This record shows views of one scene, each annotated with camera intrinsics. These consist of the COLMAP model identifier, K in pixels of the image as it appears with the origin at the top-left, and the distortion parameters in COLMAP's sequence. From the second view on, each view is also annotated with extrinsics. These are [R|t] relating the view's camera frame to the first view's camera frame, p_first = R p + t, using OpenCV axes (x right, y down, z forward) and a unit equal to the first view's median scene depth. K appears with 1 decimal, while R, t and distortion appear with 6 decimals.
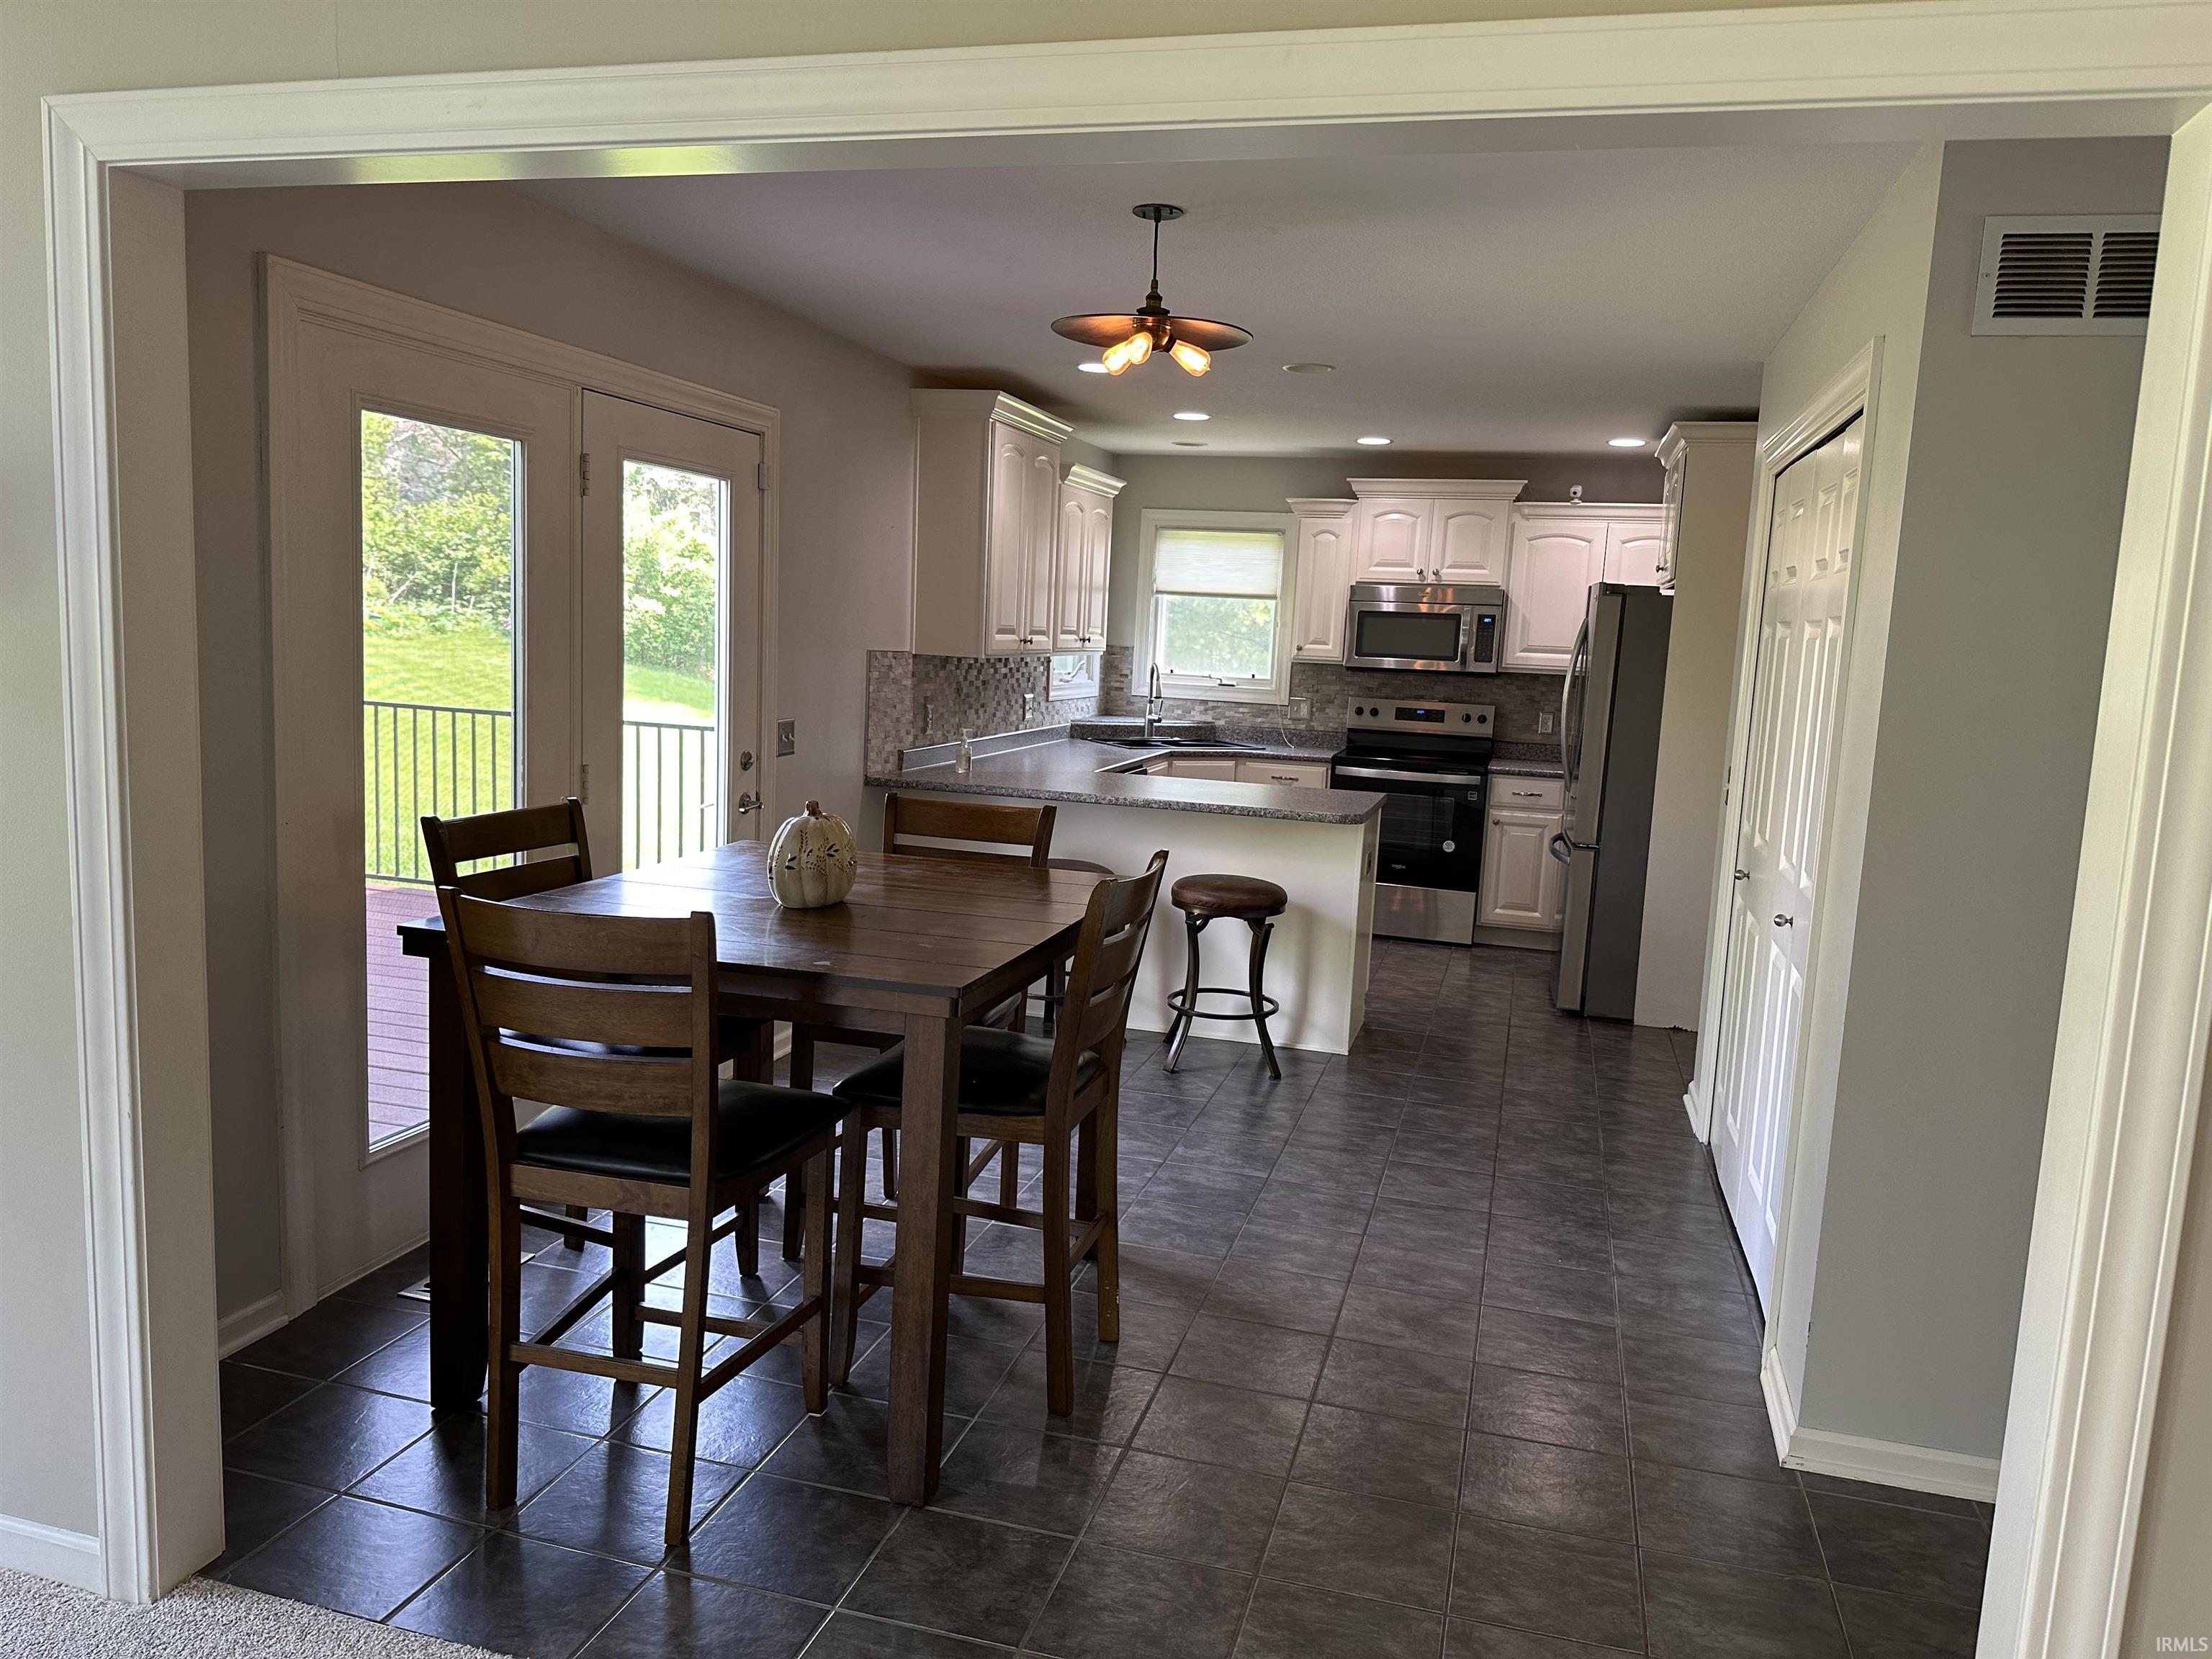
lens RADIAL K [[1539.7, 0, 1123.6], [0, 1539.7, 831.5], [0, 0, 1]] dist [0.070594, -0.094882]
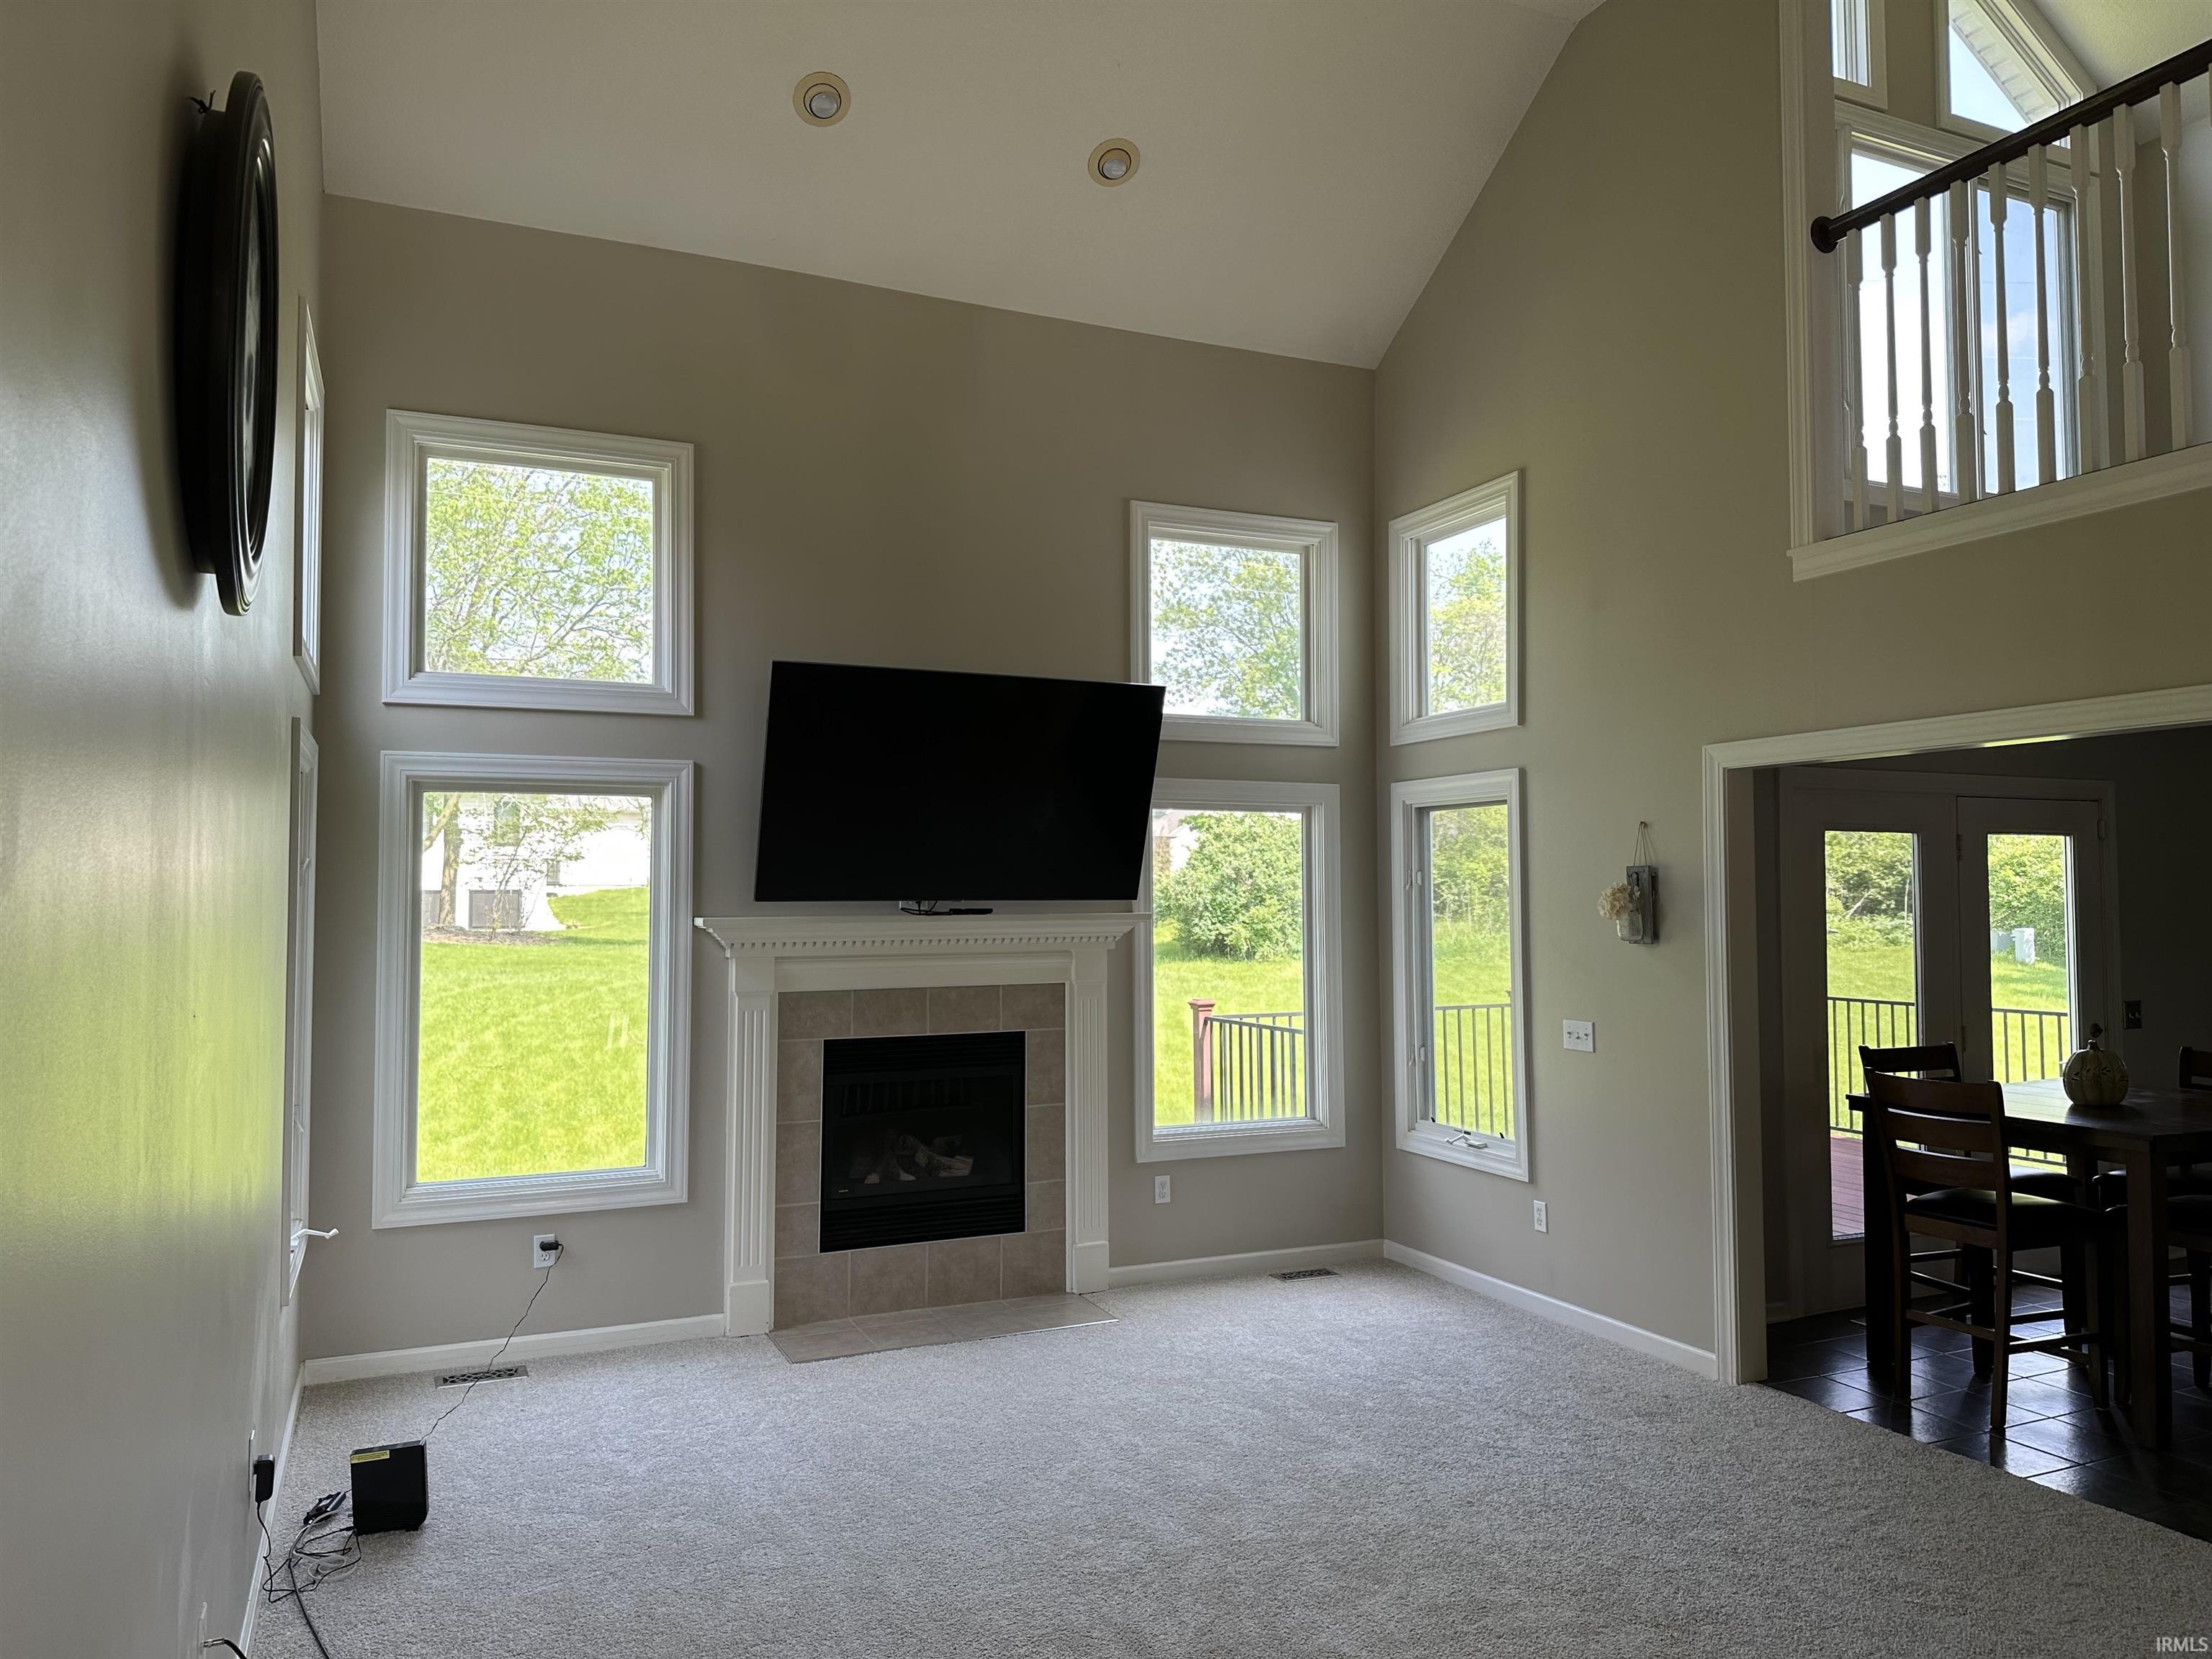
lens RADIAL K [[1539.7, 0, 1123.6], [0, 1539.7, 831.5], [0, 0, 1]] dist [0.070594, -0.094882]
pose [[0.643327, -0.085011, -0.760857, 0.340040], [-0.068036, 0.983536, -0.167417, 0.089506], [0.762563, 0.159469, 0.626951, -0.709084]]
